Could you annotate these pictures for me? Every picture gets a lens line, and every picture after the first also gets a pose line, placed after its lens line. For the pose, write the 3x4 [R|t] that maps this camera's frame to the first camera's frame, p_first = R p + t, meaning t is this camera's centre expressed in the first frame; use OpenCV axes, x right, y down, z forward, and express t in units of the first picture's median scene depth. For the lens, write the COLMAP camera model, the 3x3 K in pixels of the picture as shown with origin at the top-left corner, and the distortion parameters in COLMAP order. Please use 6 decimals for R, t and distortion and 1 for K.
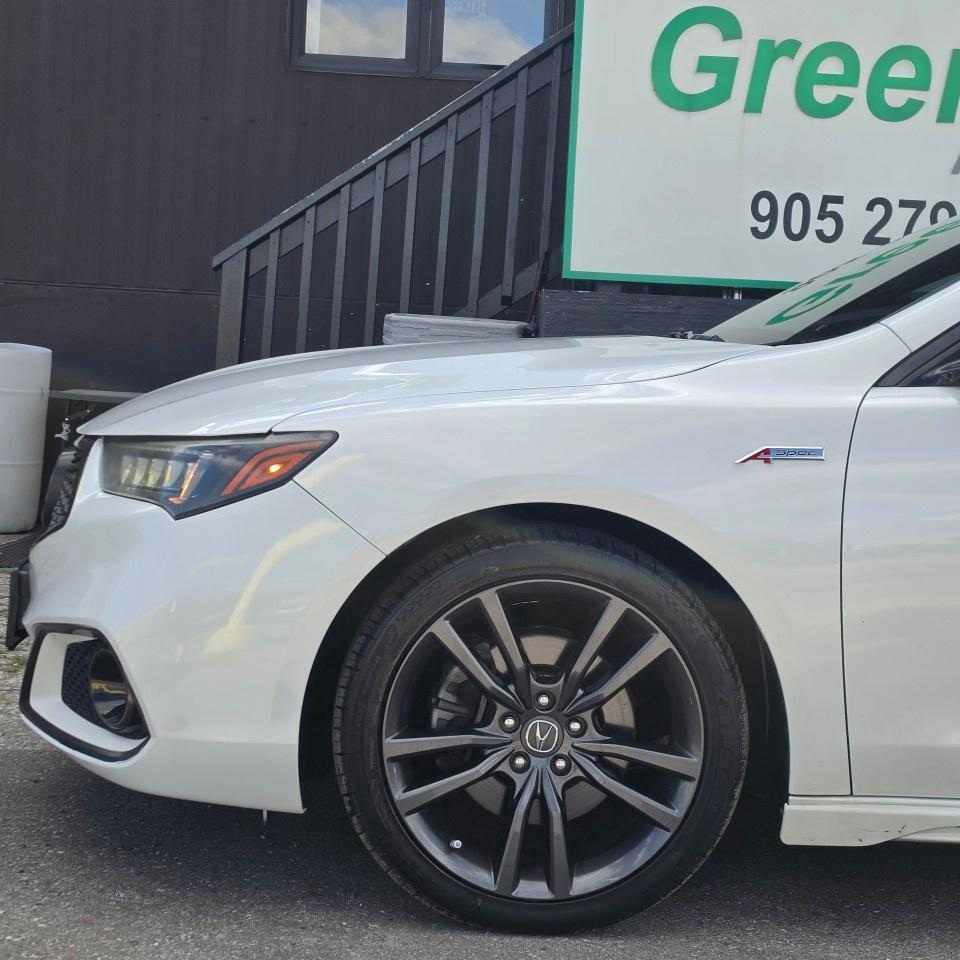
lens RADIAL K [[1858.7, 0, 455.1], [0, 1858.7, 463.3], [0, 0, 1]] dist [0.250873, -0.169591]
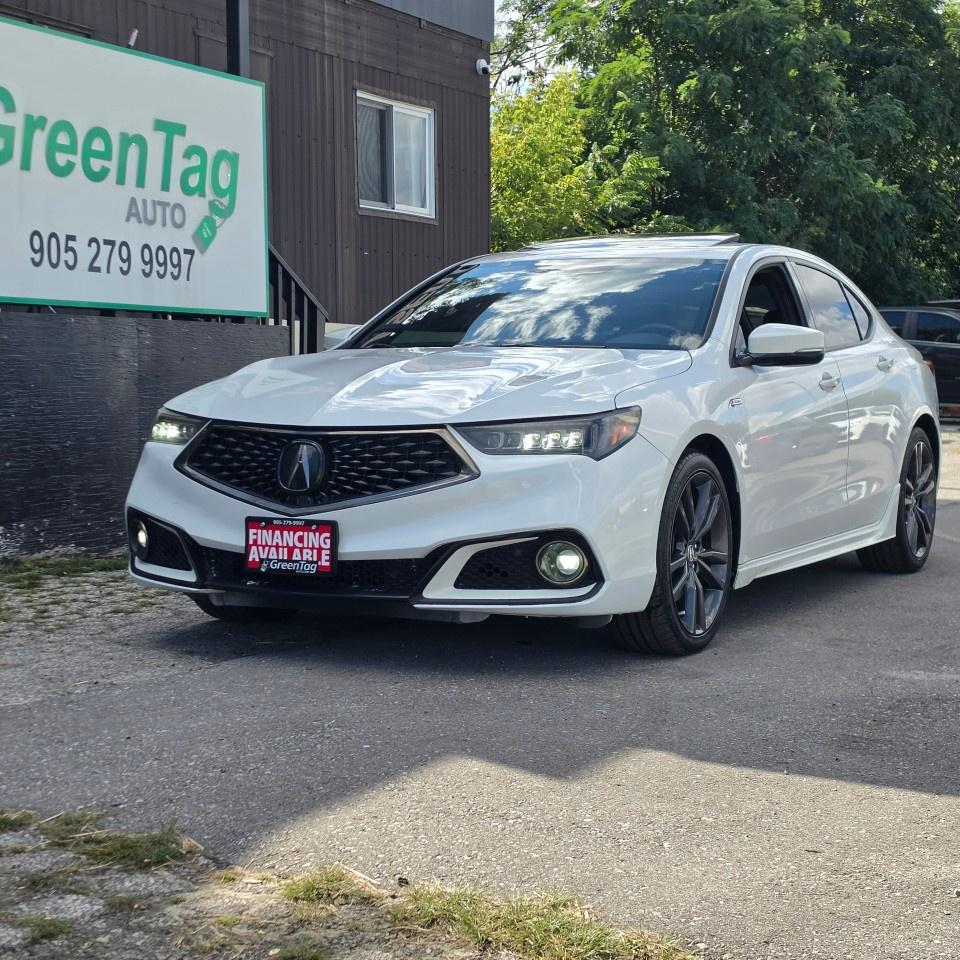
lens RADIAL K [[1839.1, 0, 483.4], [0, 1839.1, 446.6], [0, 0, 1]] dist [0.212816, -0.583736]
pose [[0.545740, -0.083537, 0.833780, -0.748351], [0.077358, 0.995792, 0.049136, -0.035424], [-0.834376, 0.037684, 0.549906, 0.042690]]
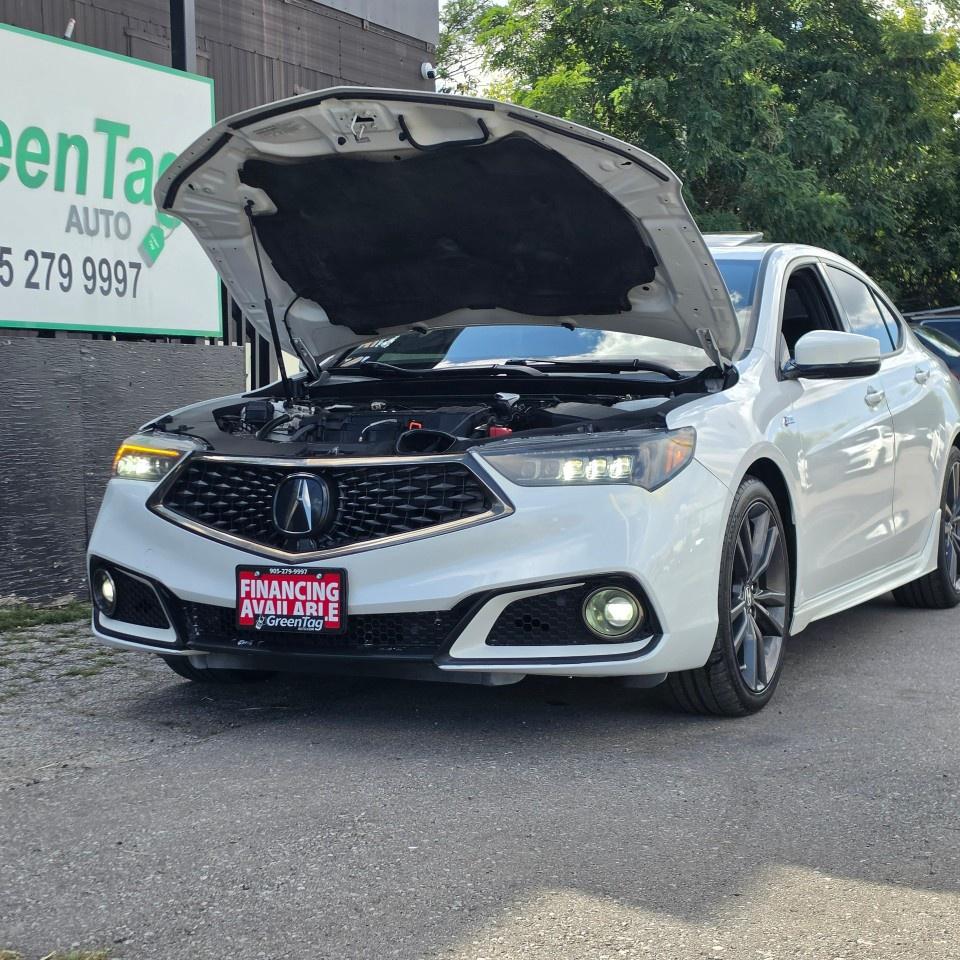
lens RADIAL K [[1889.4, 0, 463.6], [0, 1889.4, 451.9], [0, 0, 1]] dist [0.102781, 0.052906]
pose [[0.517988, -0.083782, 0.851275, -0.683368], [0.093606, 0.994767, 0.040946, -0.036024], [-0.850251, 0.058475, 0.523120, 0.136071]]
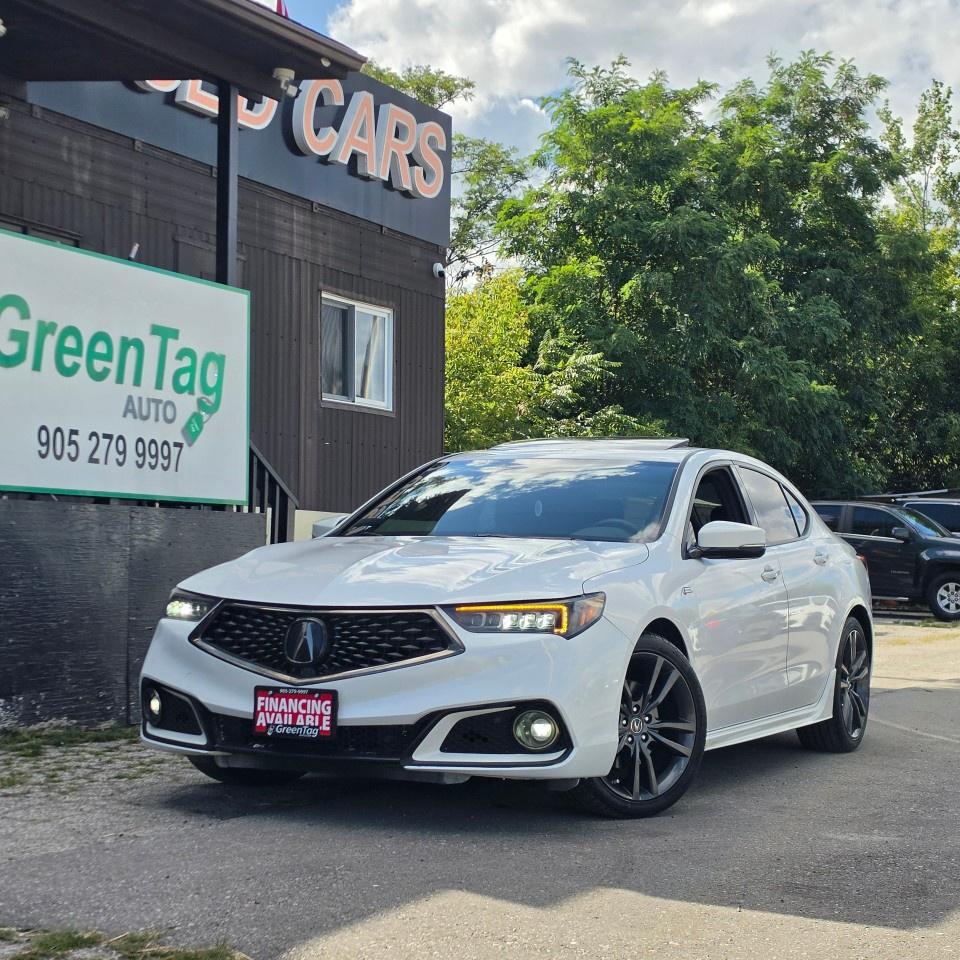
lens RADIAL K [[1858.7, 0, 455.1], [0, 1858.7, 463.3], [0, 0, 1]] dist [0.250873, -0.169591]
pose [[0.530186, 0.000673, 0.847881, -0.868033], [0.063900, 0.997124, -0.040748, -0.038906], [-0.845470, 0.075783, 0.528618, -0.005976]]
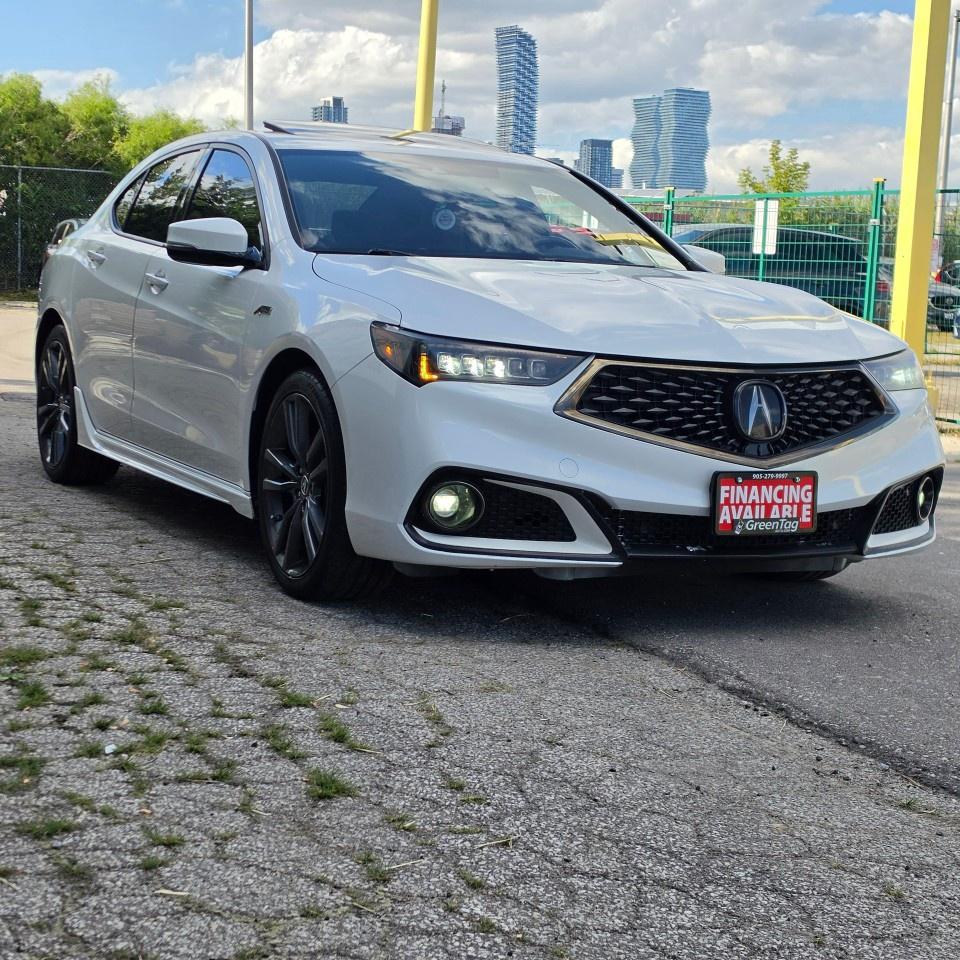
lens RADIAL K [[1839.1, 0, 483.4], [0, 1839.1, 446.6], [0, 0, 1]] dist [0.212816, -0.583736]
pose [[-0.336989, -0.149405, 0.929579, -0.739799], [0.001320, 0.987253, 0.159153, -0.093943], [-0.941508, 0.054859, -0.332496, 0.918031]]
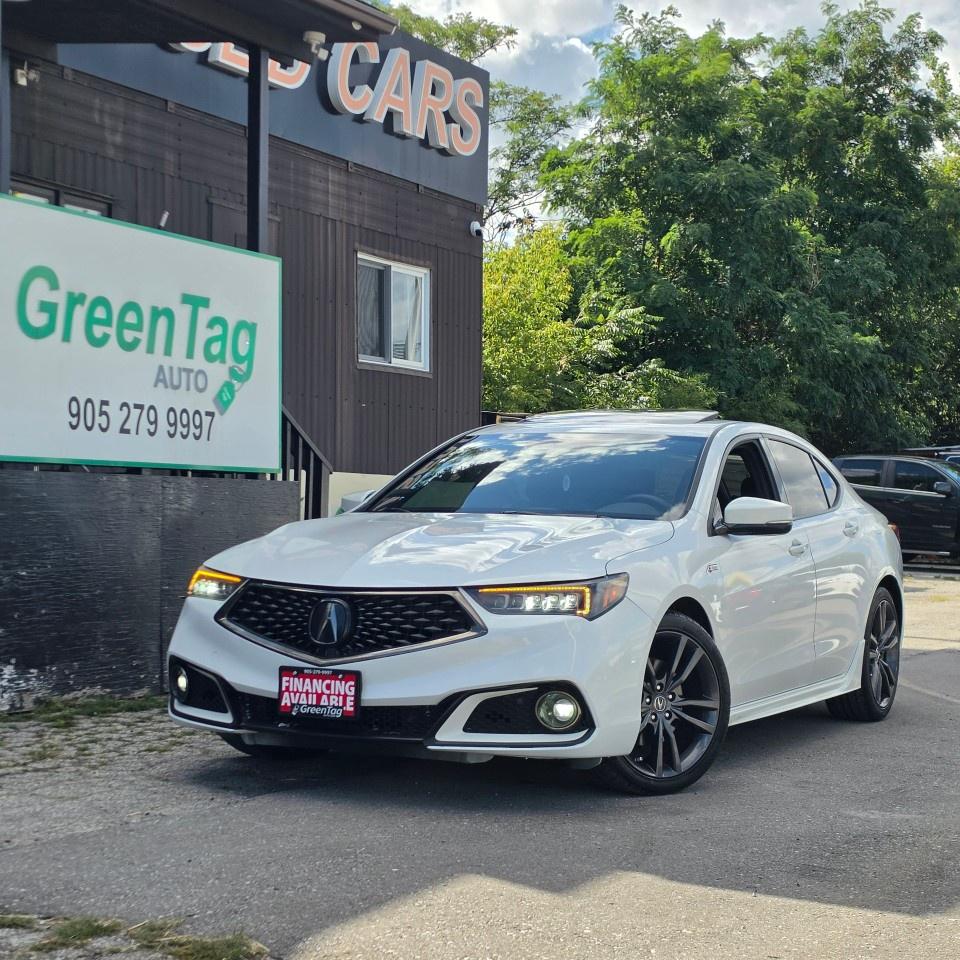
lens RADIAL K [[1860.7, 0, 480.0], [0, 1860.7, 480.0], [0, 0, 1]] dist [0.232748, -0.010818]
pose [[0.539200, -0.030391, 0.841629, -0.862745], [0.064415, 0.997909, -0.005234, -0.054875], [-0.839711, 0.057036, 0.540030, -0.017104]]
